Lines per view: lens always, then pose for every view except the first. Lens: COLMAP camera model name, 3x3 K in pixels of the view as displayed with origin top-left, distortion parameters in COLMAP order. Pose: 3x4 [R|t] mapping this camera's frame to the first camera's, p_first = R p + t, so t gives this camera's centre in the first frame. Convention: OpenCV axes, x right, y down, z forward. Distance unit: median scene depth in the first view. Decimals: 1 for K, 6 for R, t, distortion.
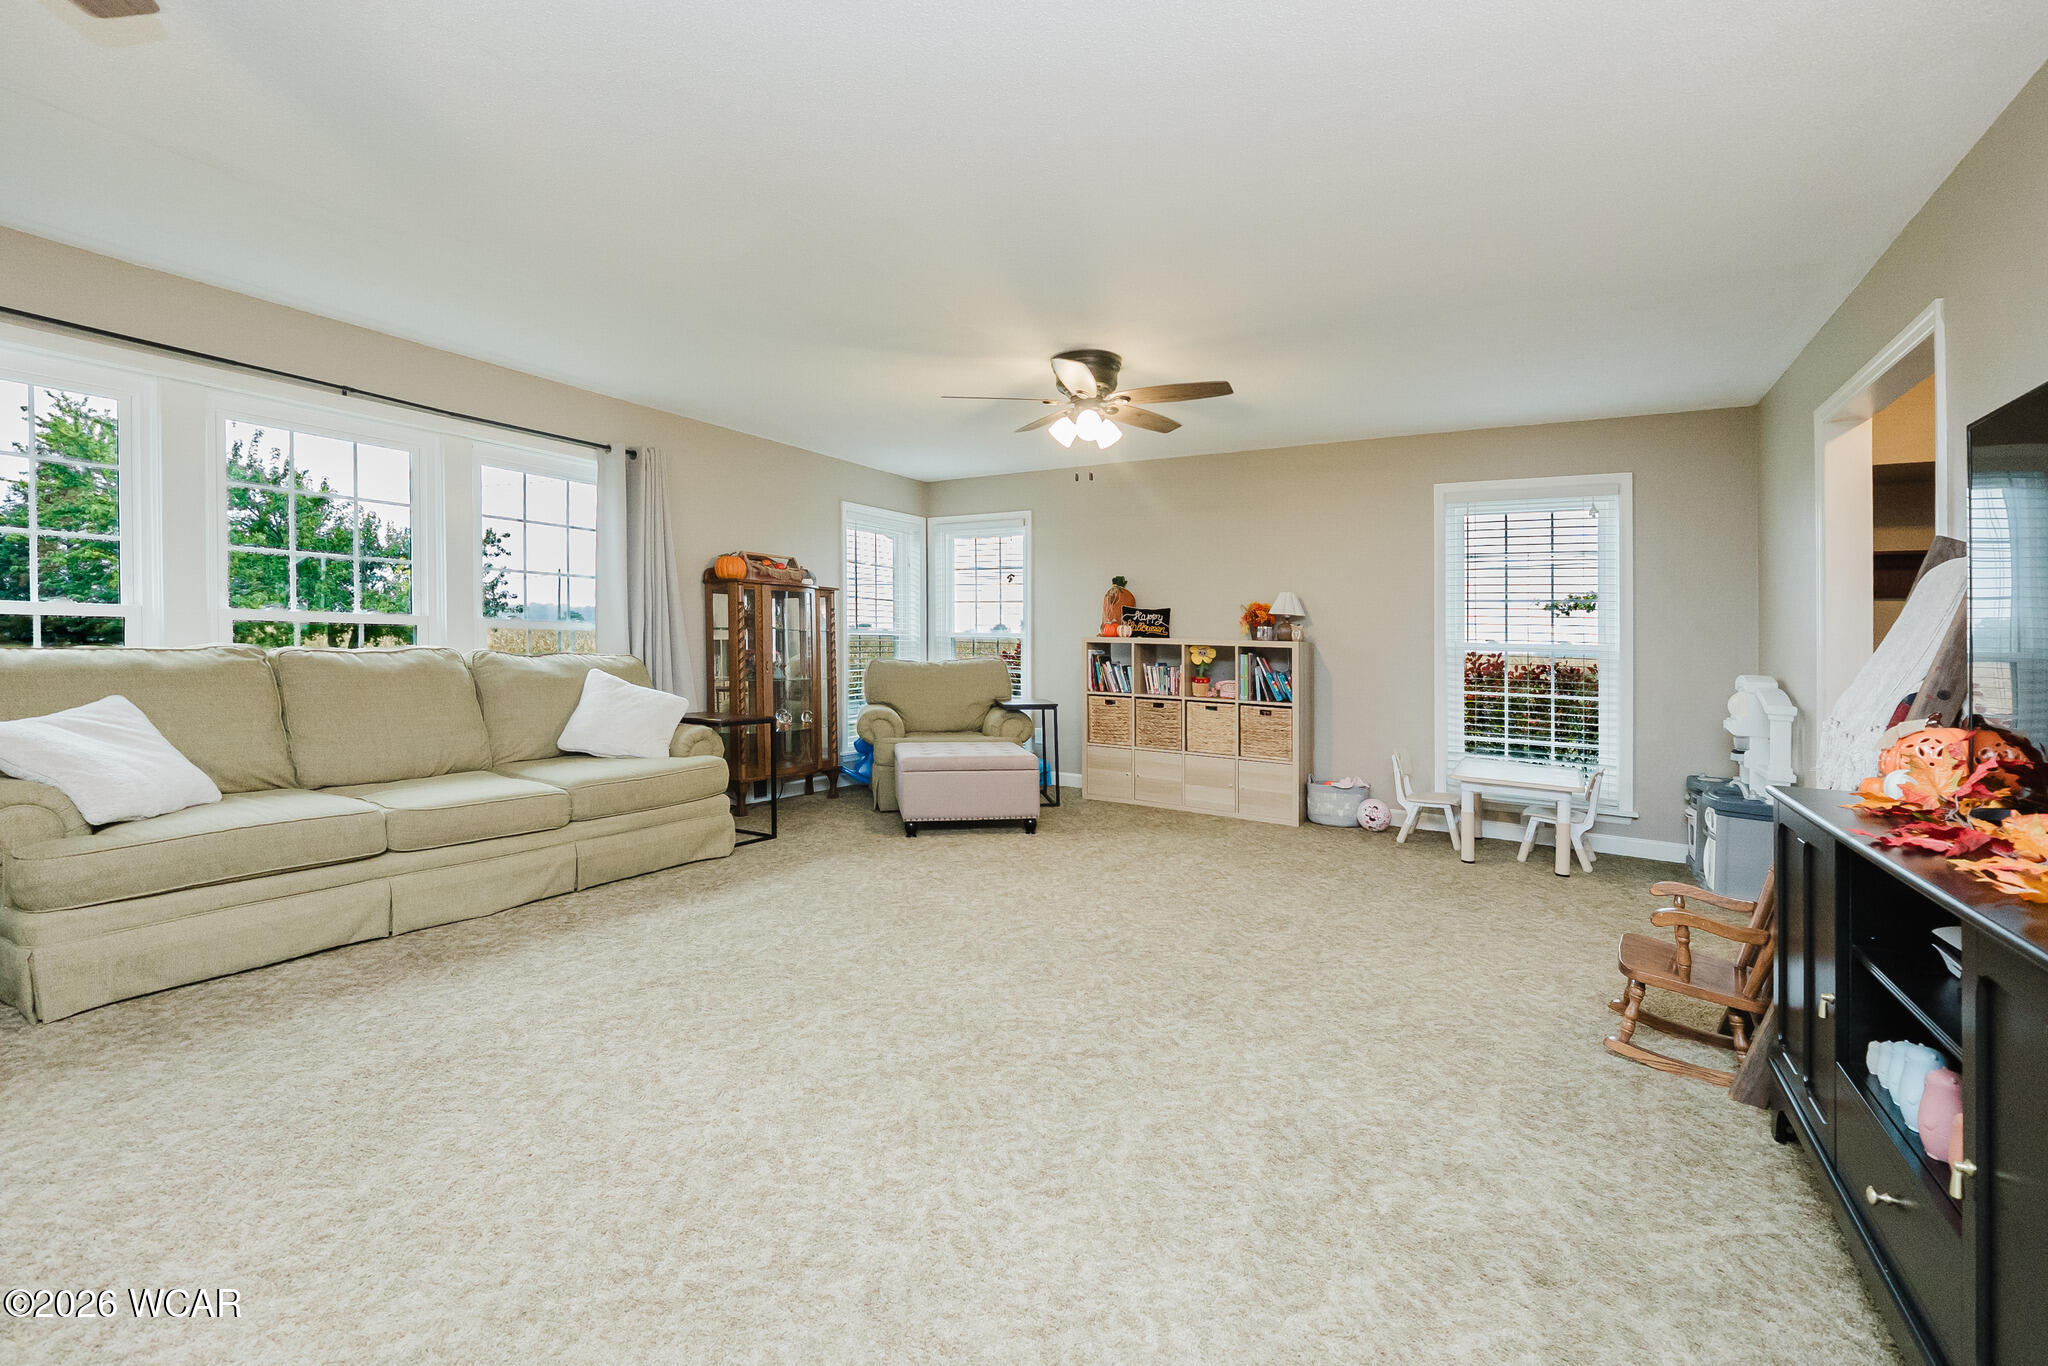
lens RADIAL K [[883.8, 0, 1022.8], [0, 883.8, 626.2], [0, 0, 1]] dist [-0.004873, -0.000734]
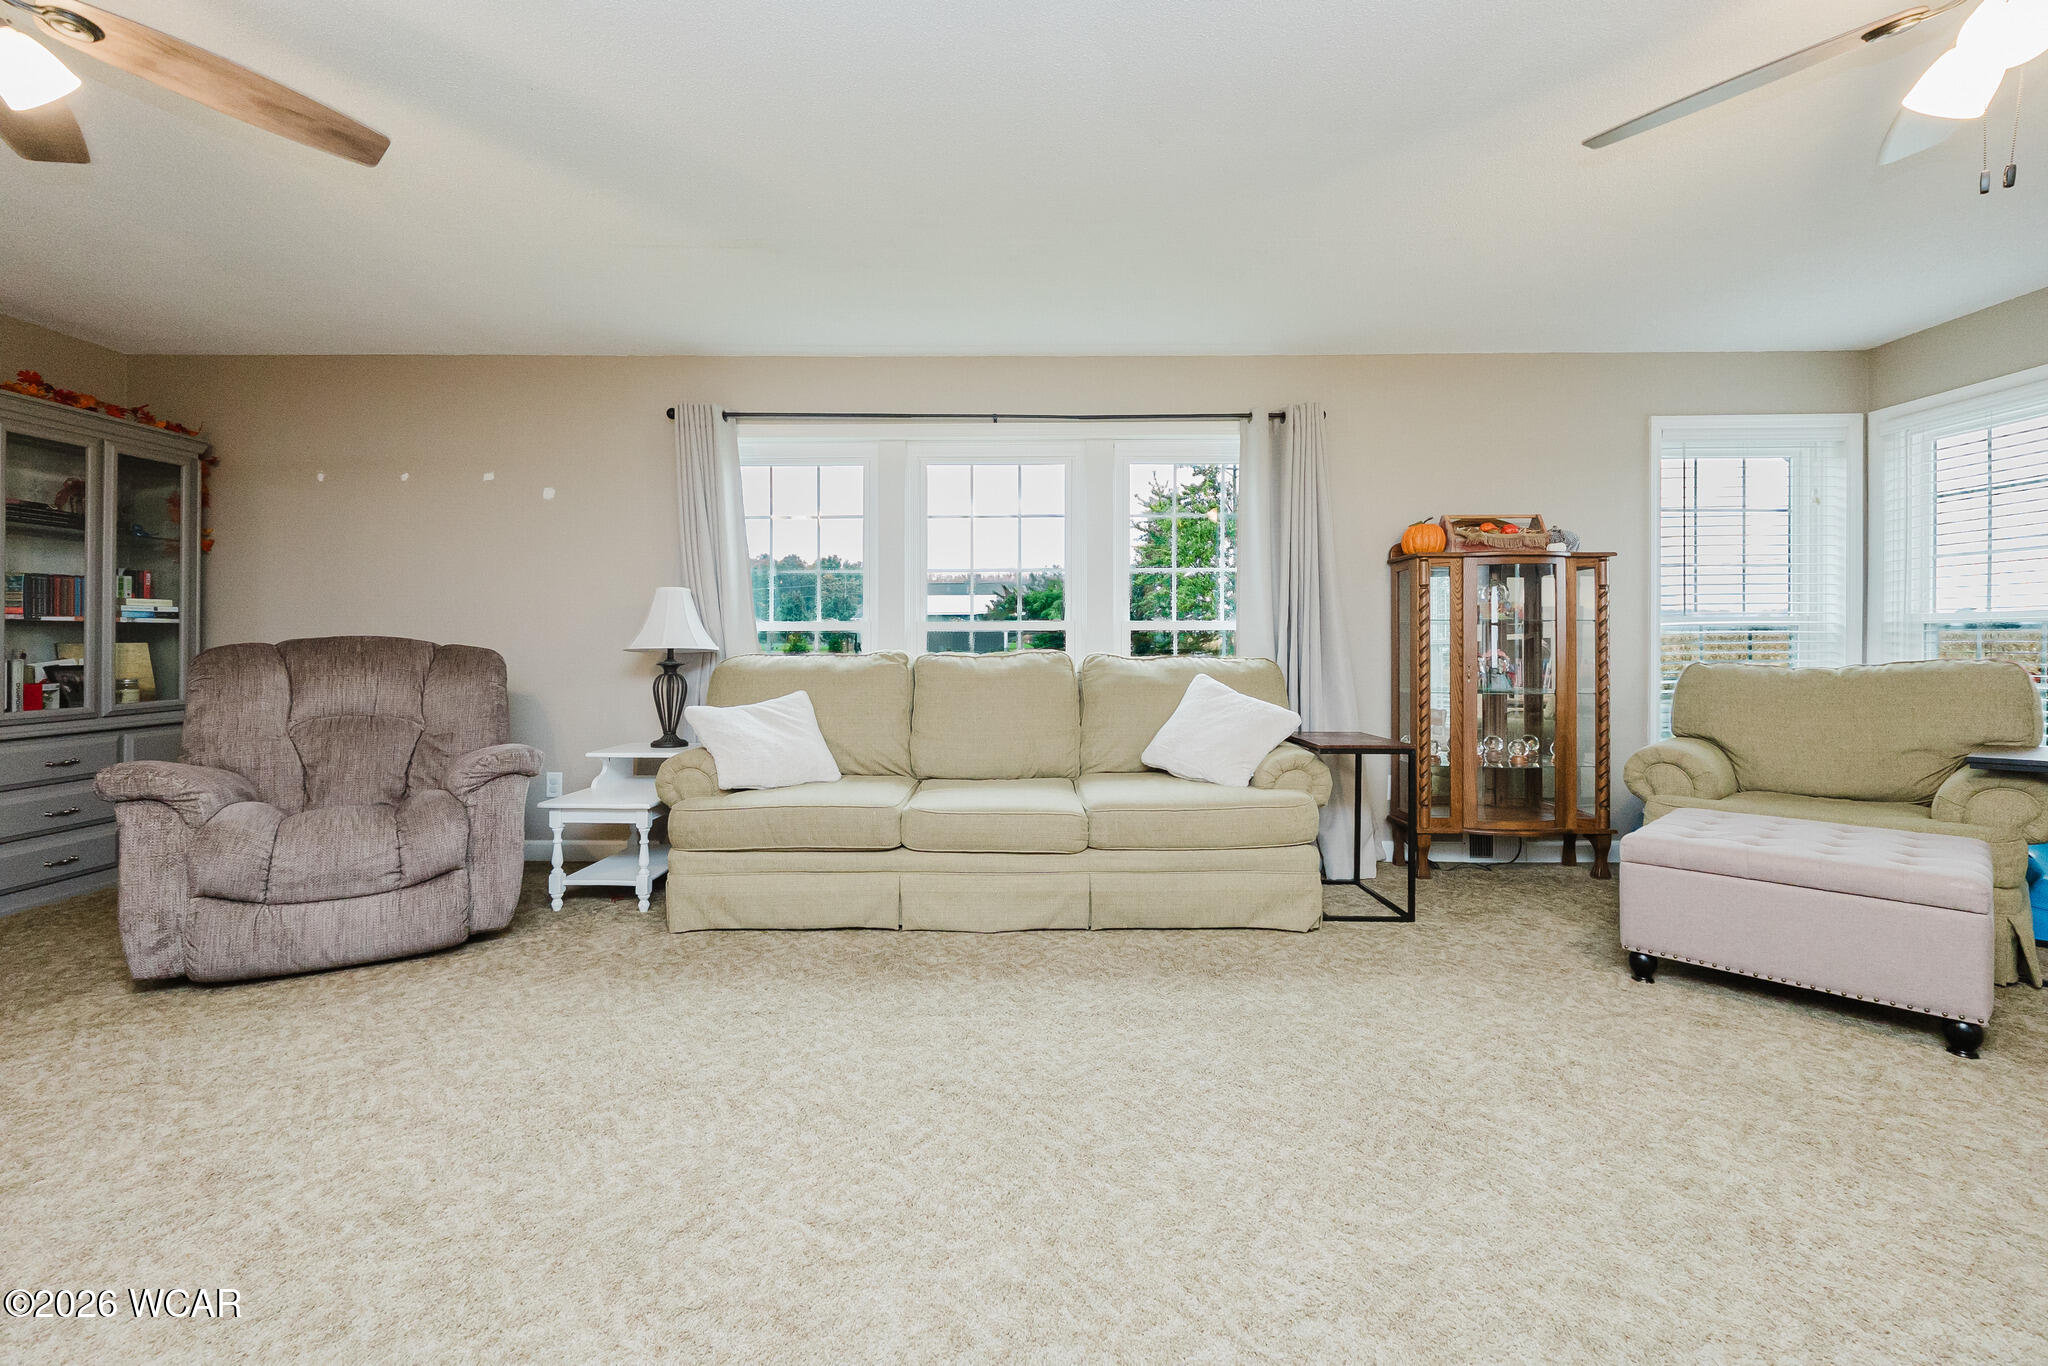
lens RADIAL K [[879.0, 0, 991.2], [0, 879.0, 658.5], [0, 0, 1]] dist [-0.002652, -0.000573]
pose [[0.501261, -0.006766, -0.865270, 0.160283], [0.032097, 0.999427, 0.010779, 0.017768], [0.864701, -0.033176, 0.501191, 0.405803]]
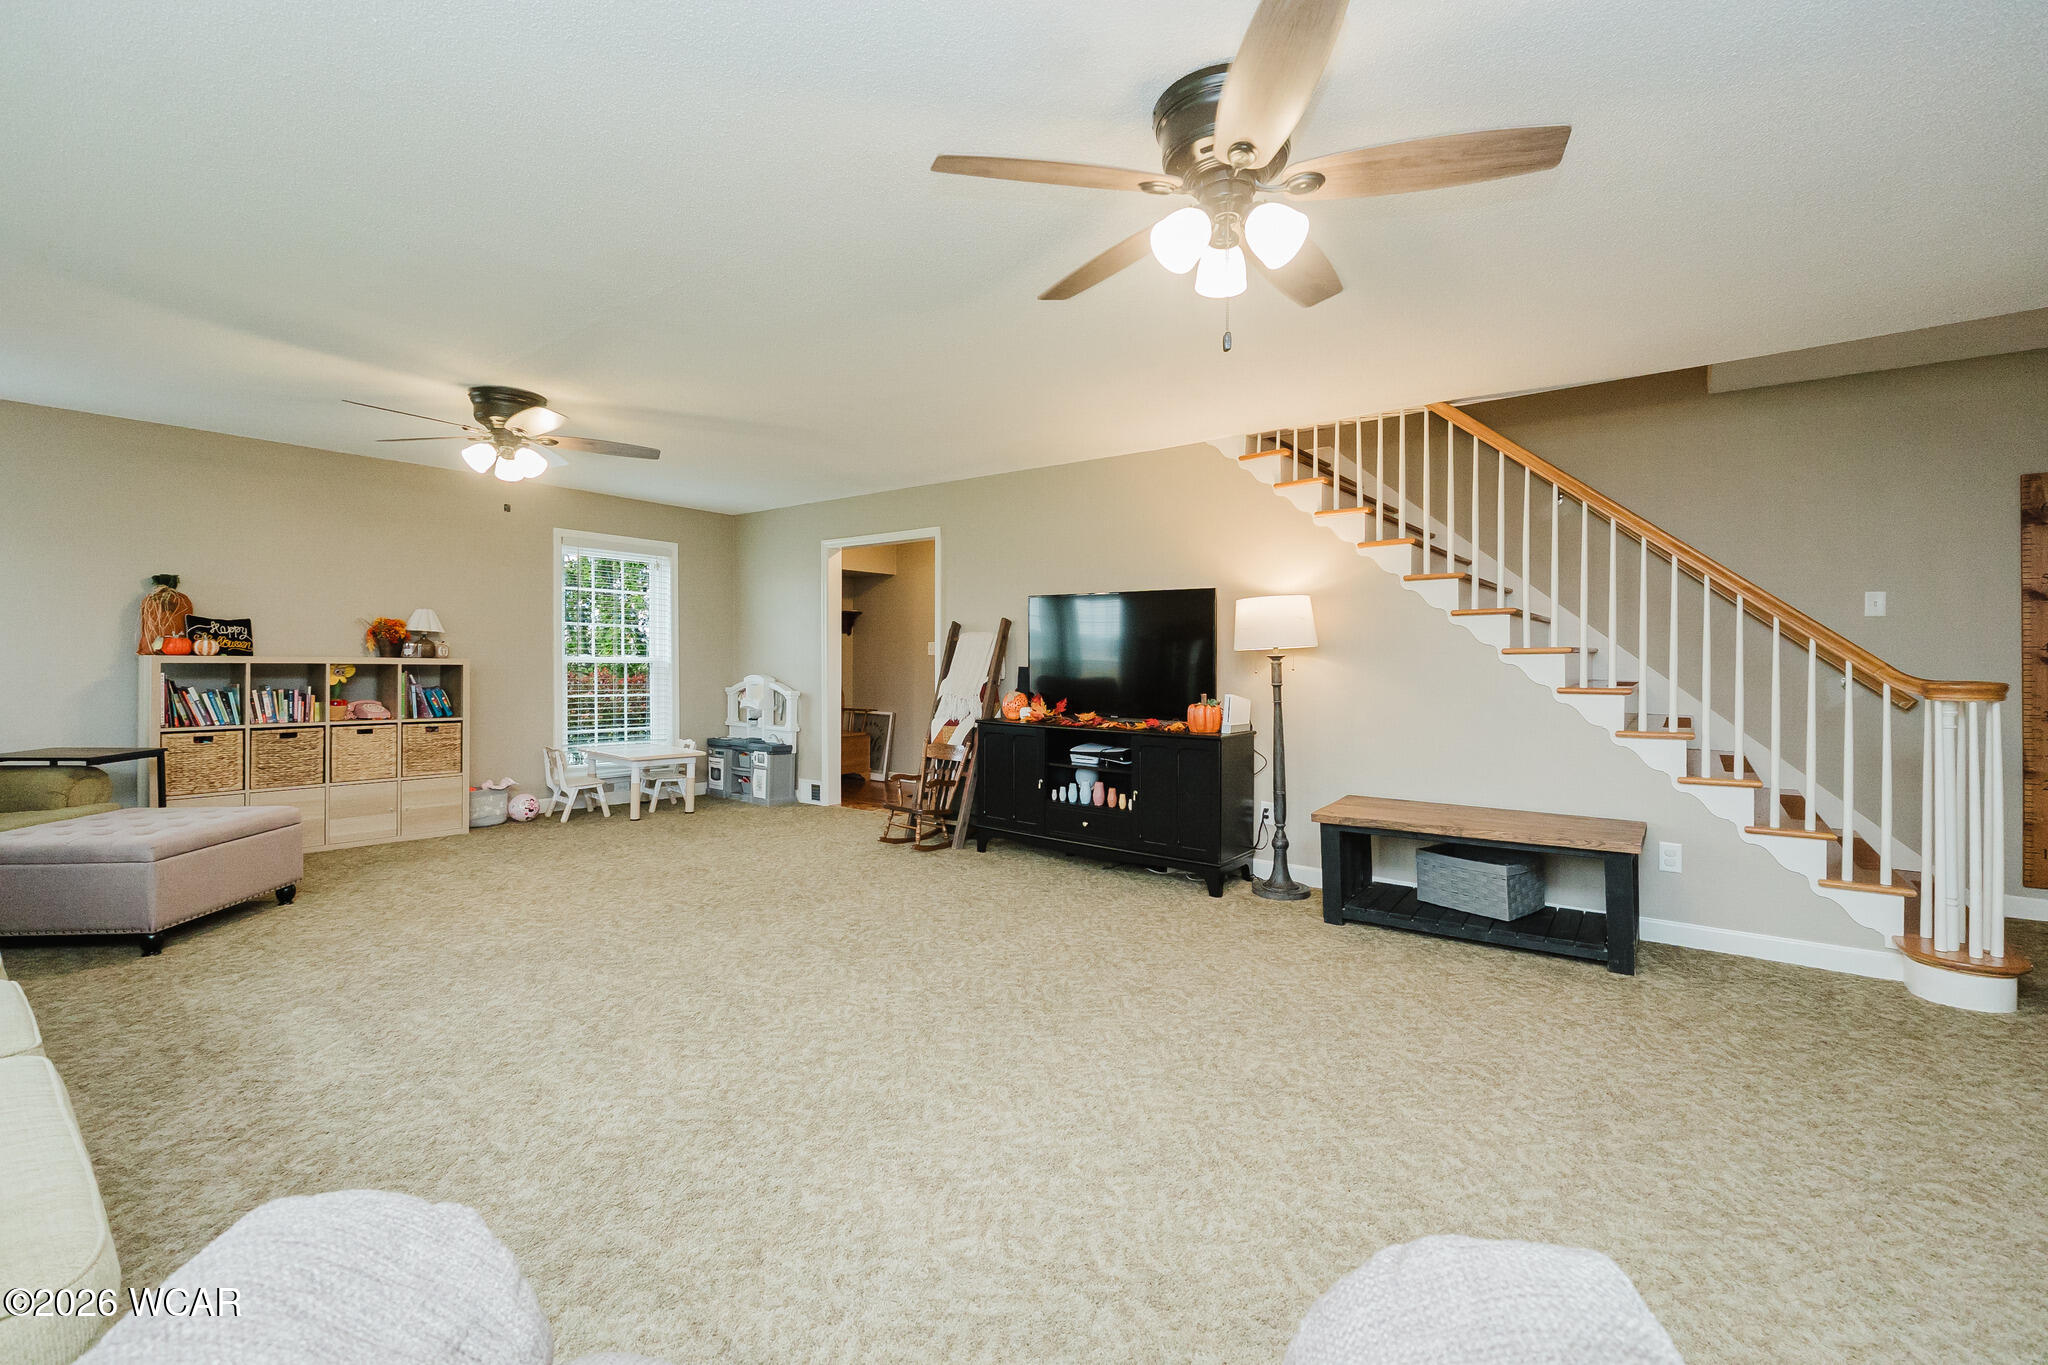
lens RADIAL K [[883.8, 0, 1022.8], [0, 883.8, 625.7], [0, 0, 1]] dist [-0.004873, -0.000734]
pose [[0.107530, 0.014382, 0.994098, -0.807894], [-0.027243, 0.999563, -0.011515, -0.033781], [-0.993829, -0.025844, 0.107874, 0.271966]]
